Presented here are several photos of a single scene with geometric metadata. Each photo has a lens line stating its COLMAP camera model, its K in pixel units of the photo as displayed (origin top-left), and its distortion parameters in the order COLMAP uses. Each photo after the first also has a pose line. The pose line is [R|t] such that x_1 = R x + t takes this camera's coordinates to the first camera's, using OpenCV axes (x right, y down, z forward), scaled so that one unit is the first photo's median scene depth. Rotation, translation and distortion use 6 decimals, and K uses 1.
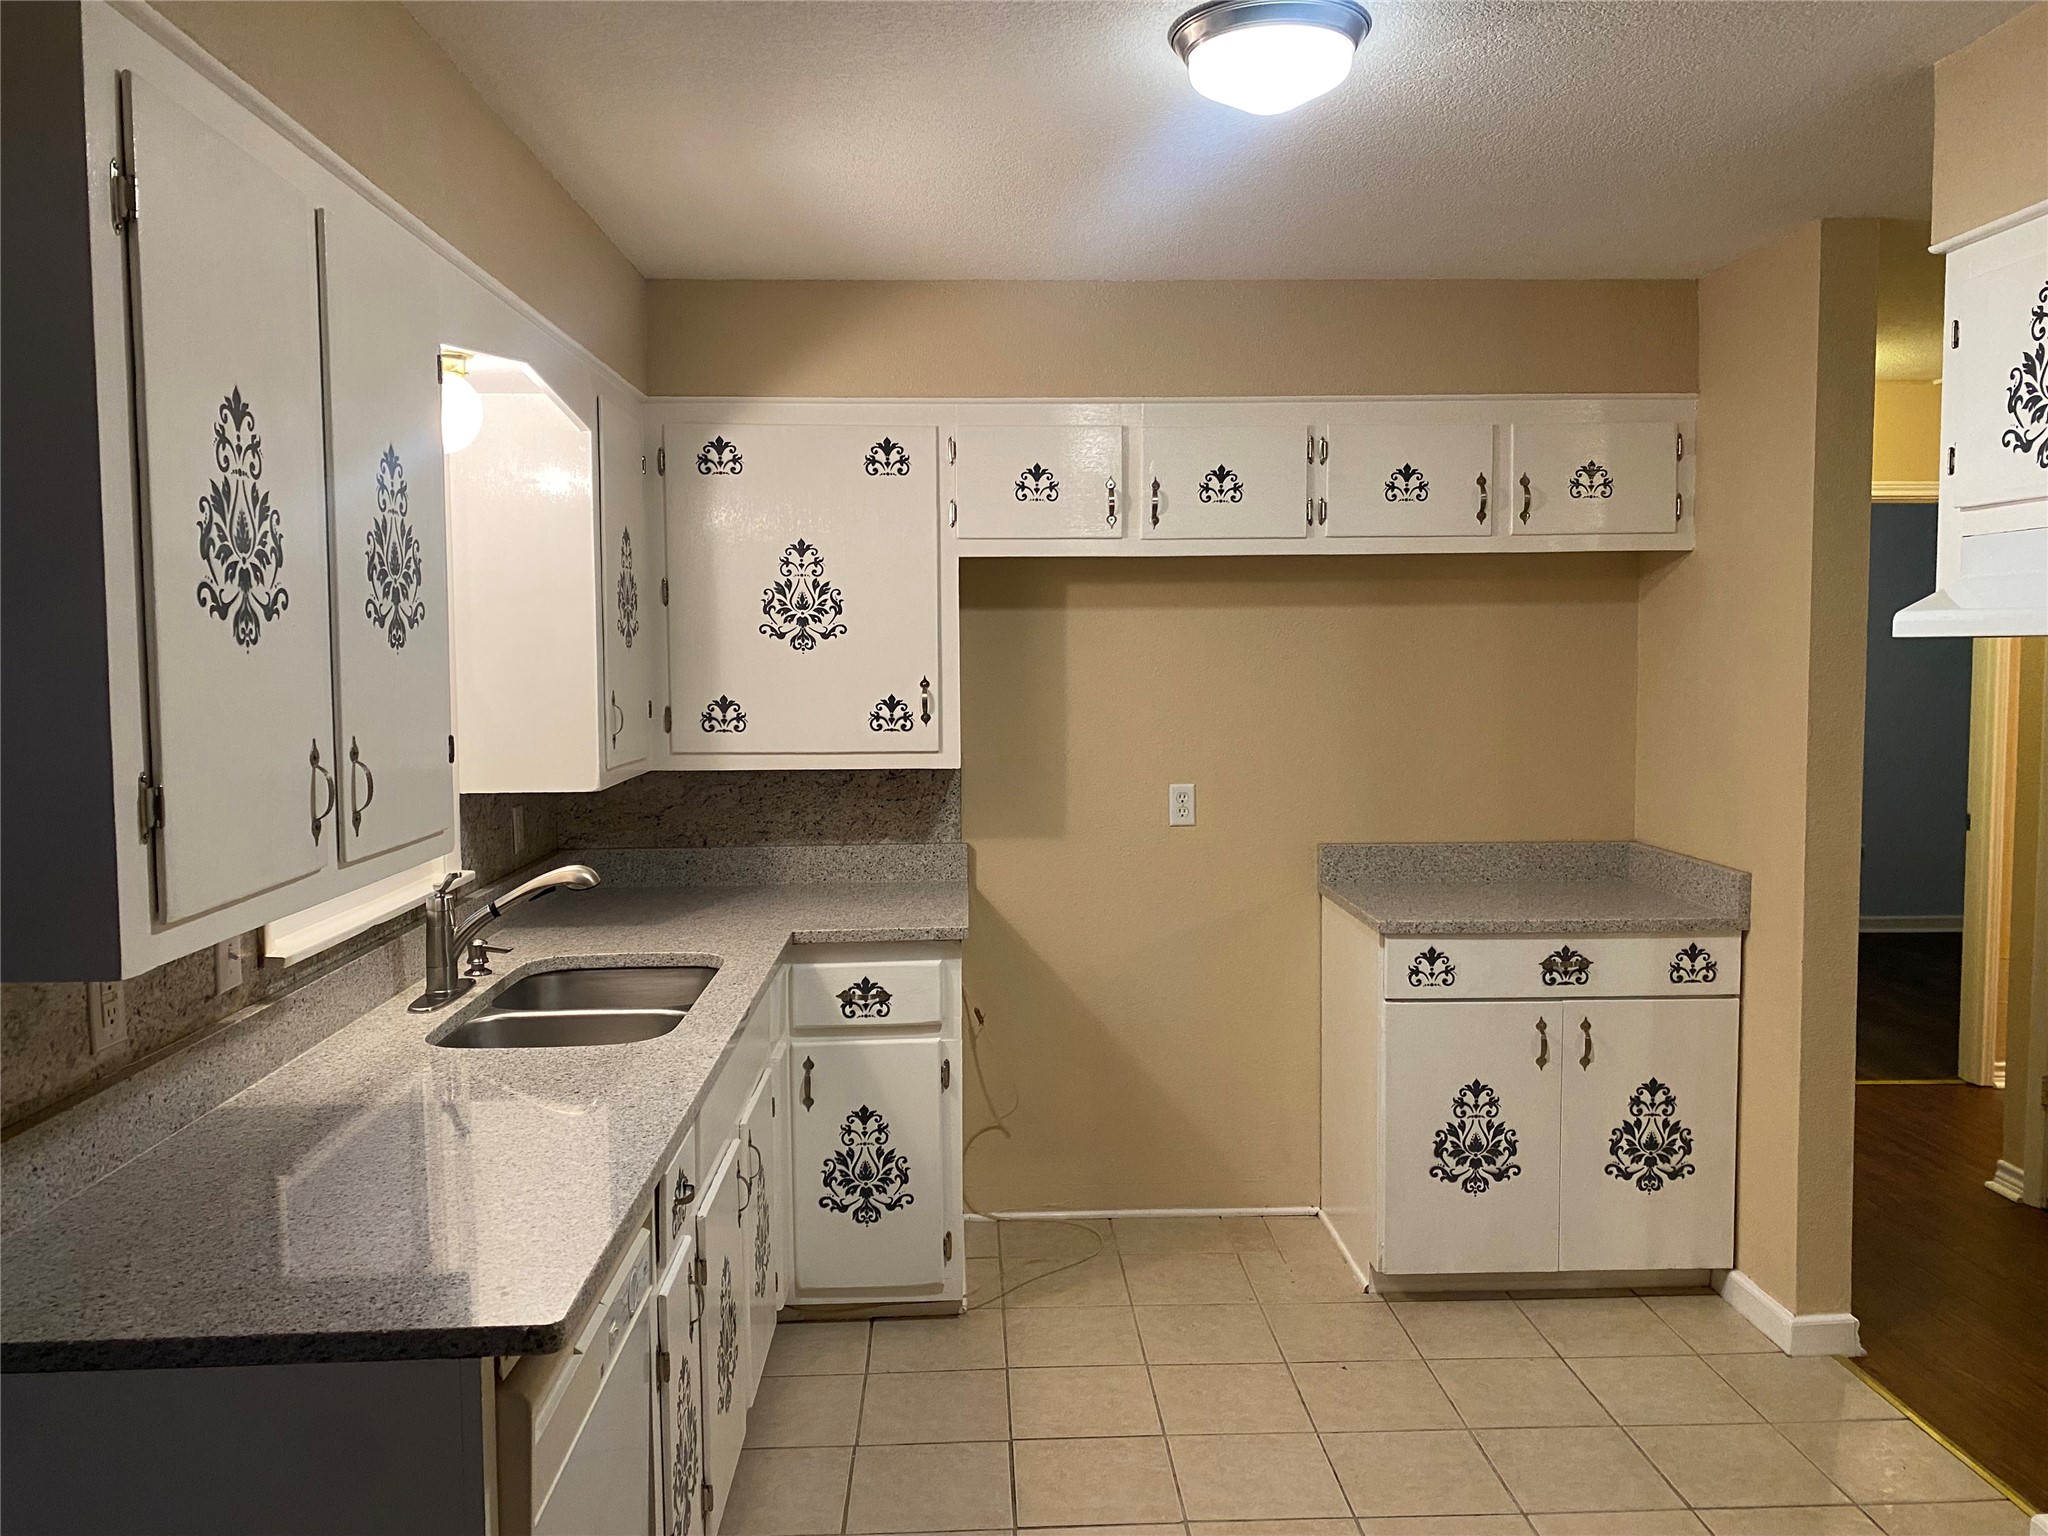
lens RADIAL K [[1534.8, 0, 1024.0], [0, 1534.8, 768.0], [0, 0, 1]] dist [0.147866, -0.352831]
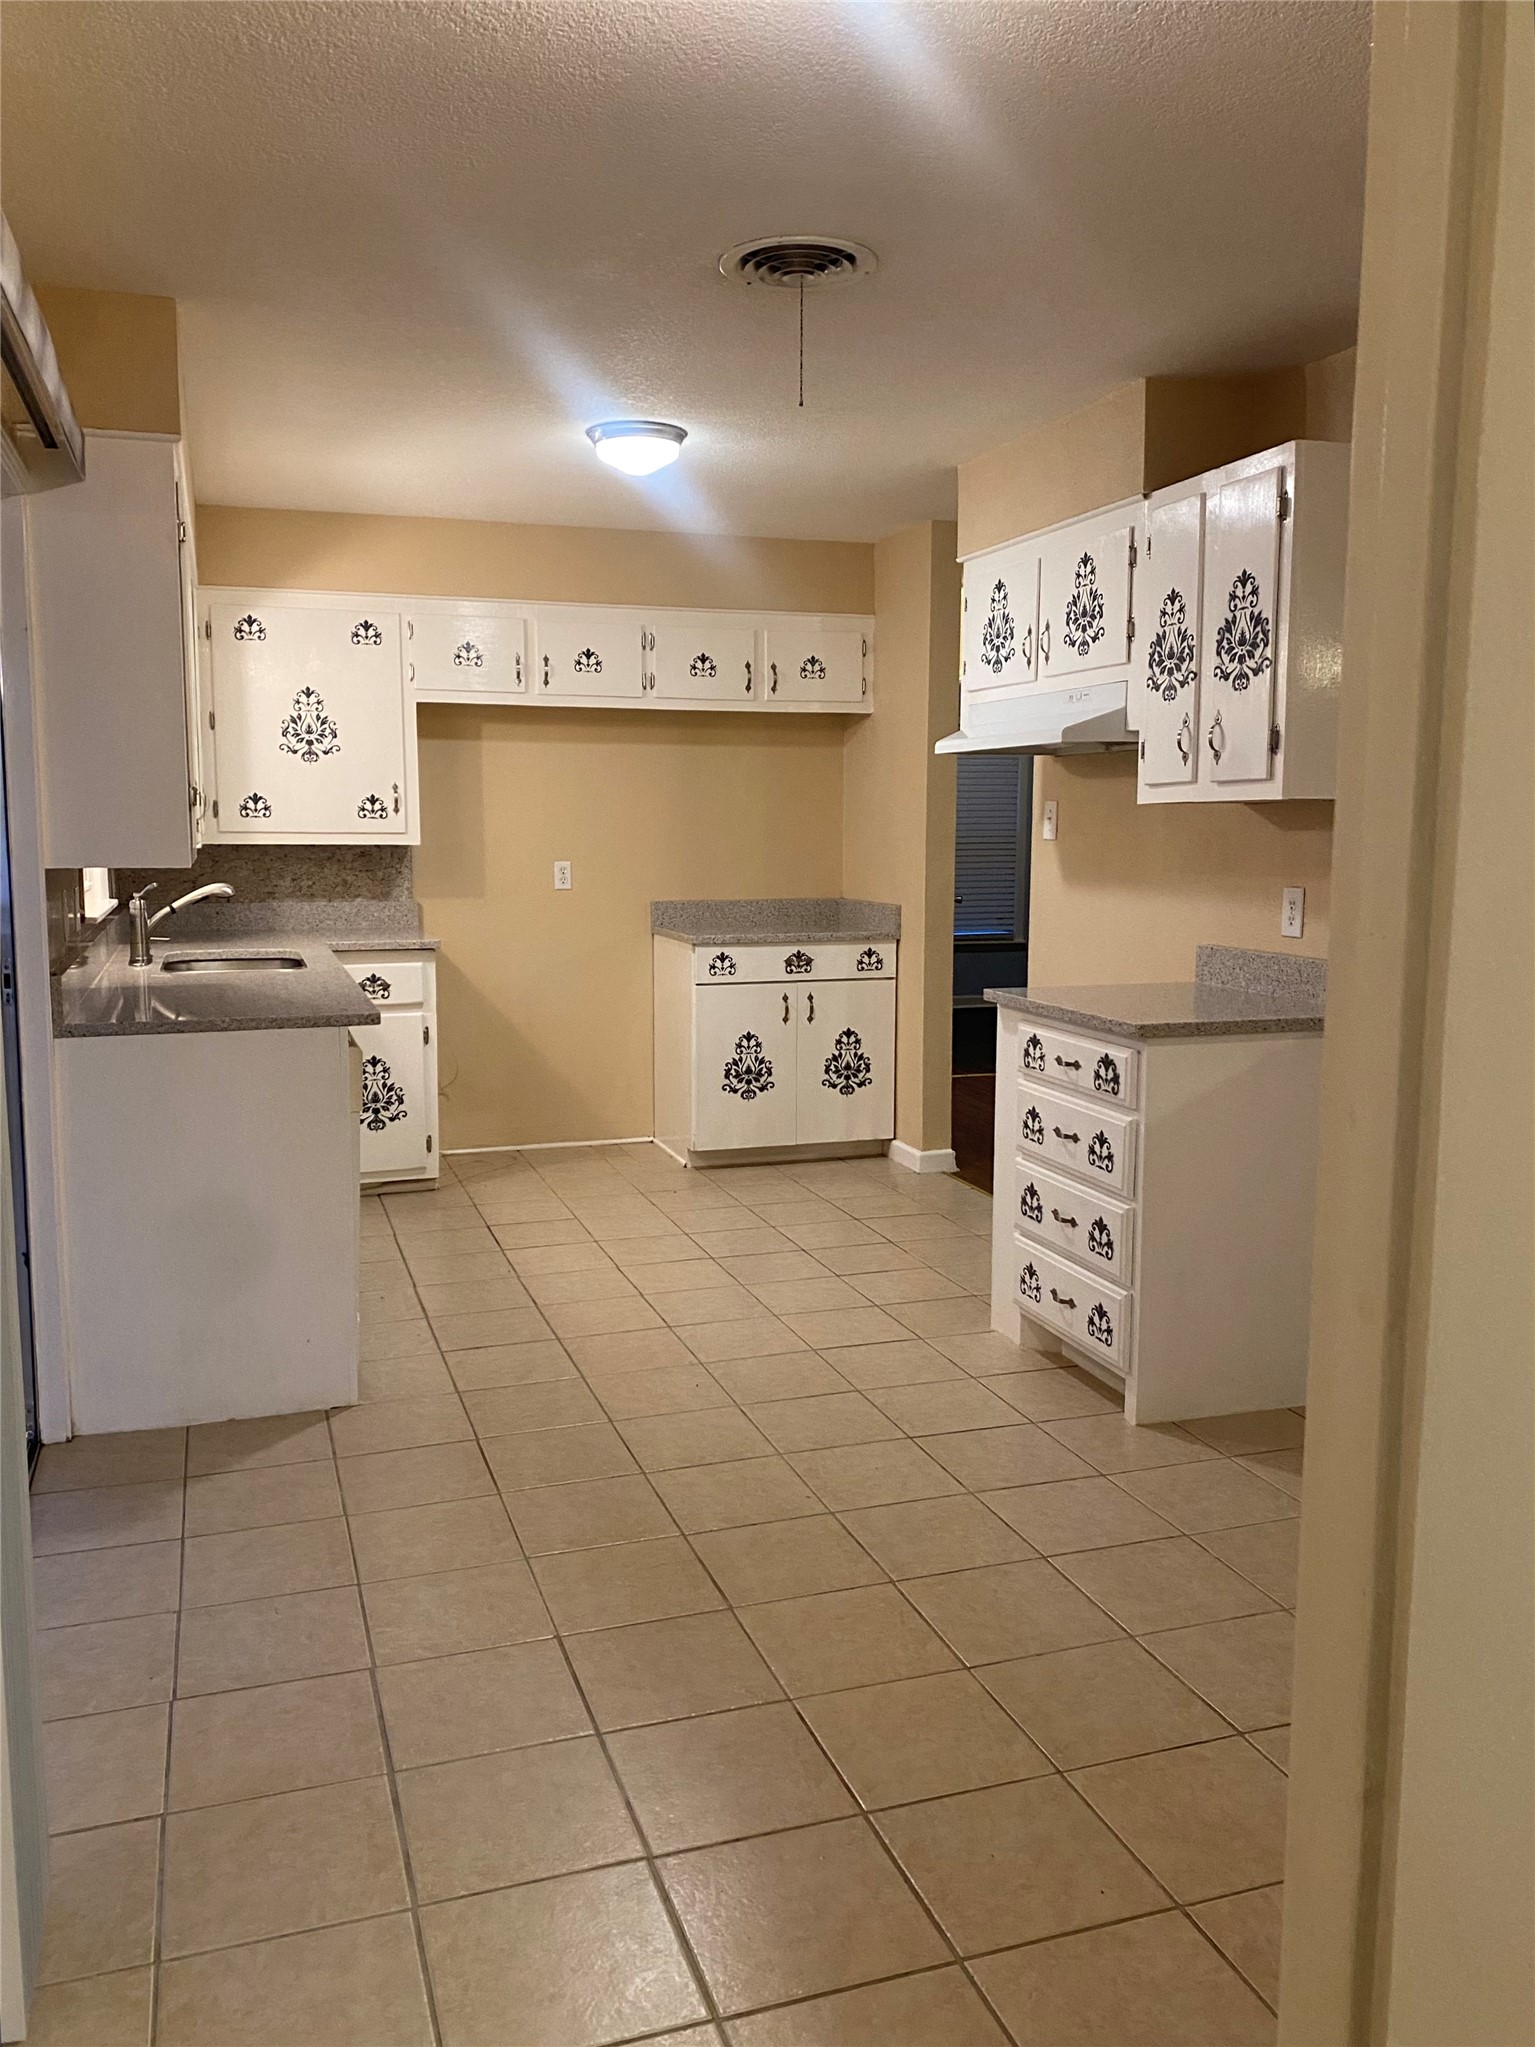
lens RADIAL K [[1534.1, 0, 749.3], [0, 1534.1, 1018.6], [0, 0, 1]] dist [0.147866, -0.352831]
pose [[0.962004, -0.026900, 0.271709, -0.151189], [0.011410, 0.998226, 0.058431, 0.087666], [-0.272799, -0.053111, 0.960604, -0.565125]]
